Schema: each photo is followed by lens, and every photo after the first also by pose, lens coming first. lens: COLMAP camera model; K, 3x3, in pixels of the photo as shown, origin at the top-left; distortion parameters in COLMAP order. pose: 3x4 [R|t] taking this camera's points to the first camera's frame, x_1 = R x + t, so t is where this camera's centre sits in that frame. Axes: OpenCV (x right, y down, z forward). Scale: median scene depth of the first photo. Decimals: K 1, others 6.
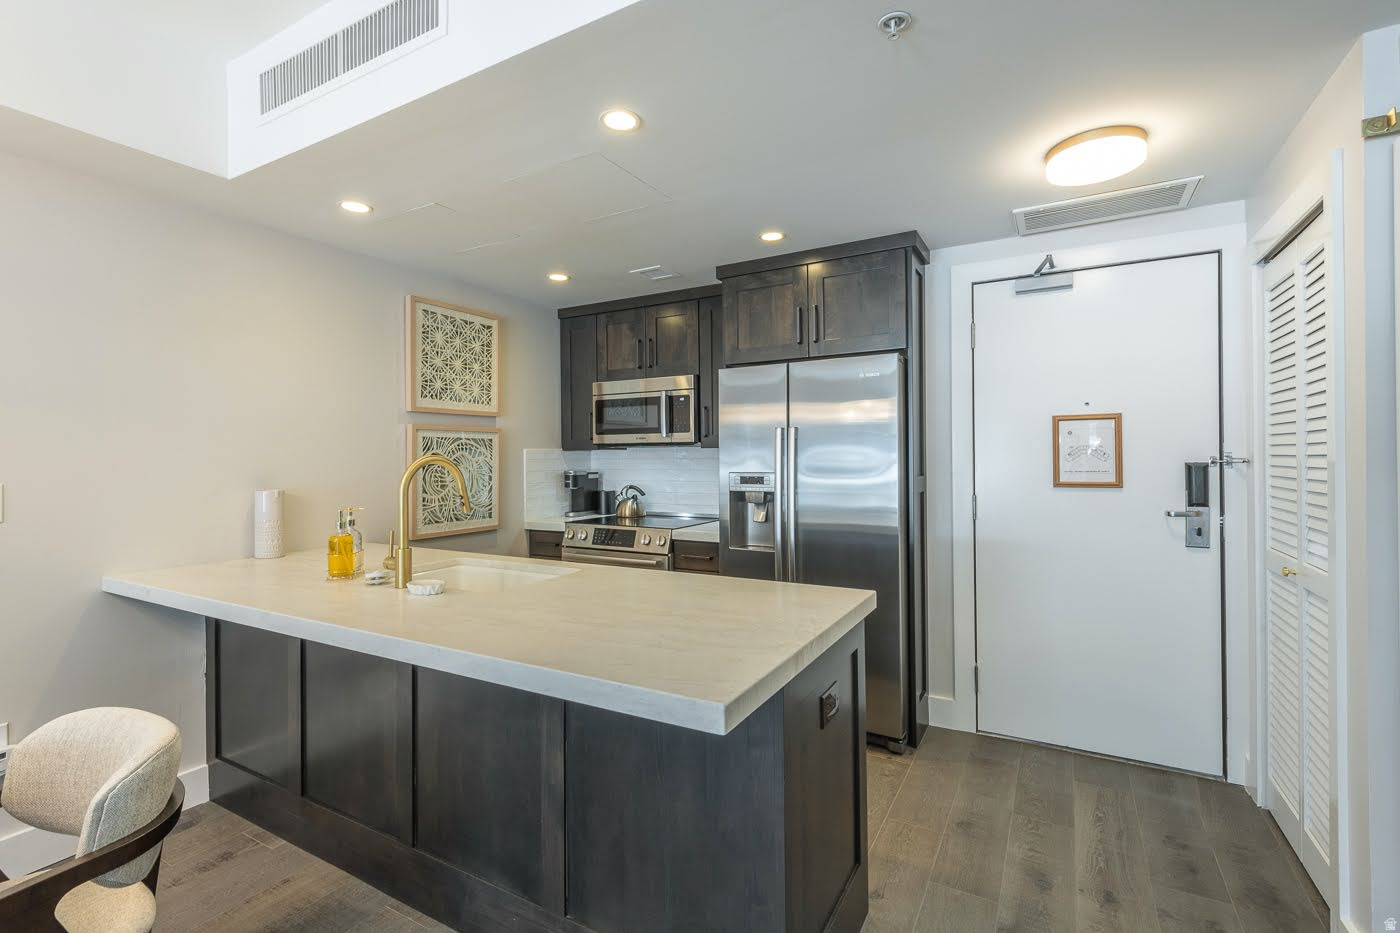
lens RADIAL K [[635.8, 0, 707.3], [0, 635.8, 460.2], [0, 0, 1]] dist [0.000824, 0.000024]
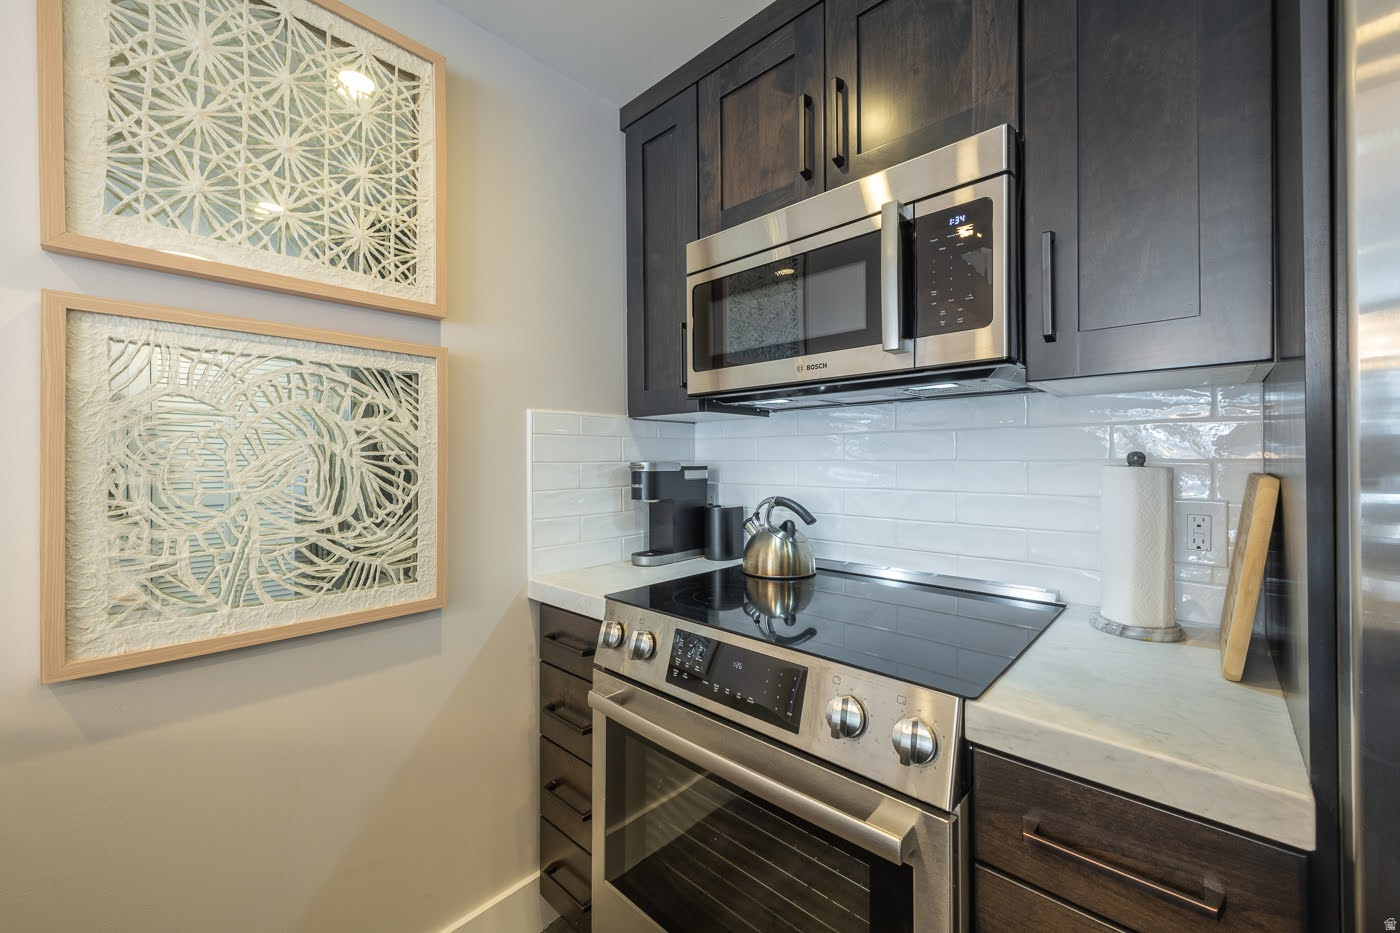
lens RADIAL K [[543.3, 0, 704.4], [0, 543.3, 462.1], [0, 0, 1]] dist [-0.007986, -0.001269]
pose [[0.972562, 0.004882, -0.232592, -0.088223], [-0.005134, 0.999987, -0.000476, 0.017292], [0.232587, 0.001657, 0.972574, 0.664970]]
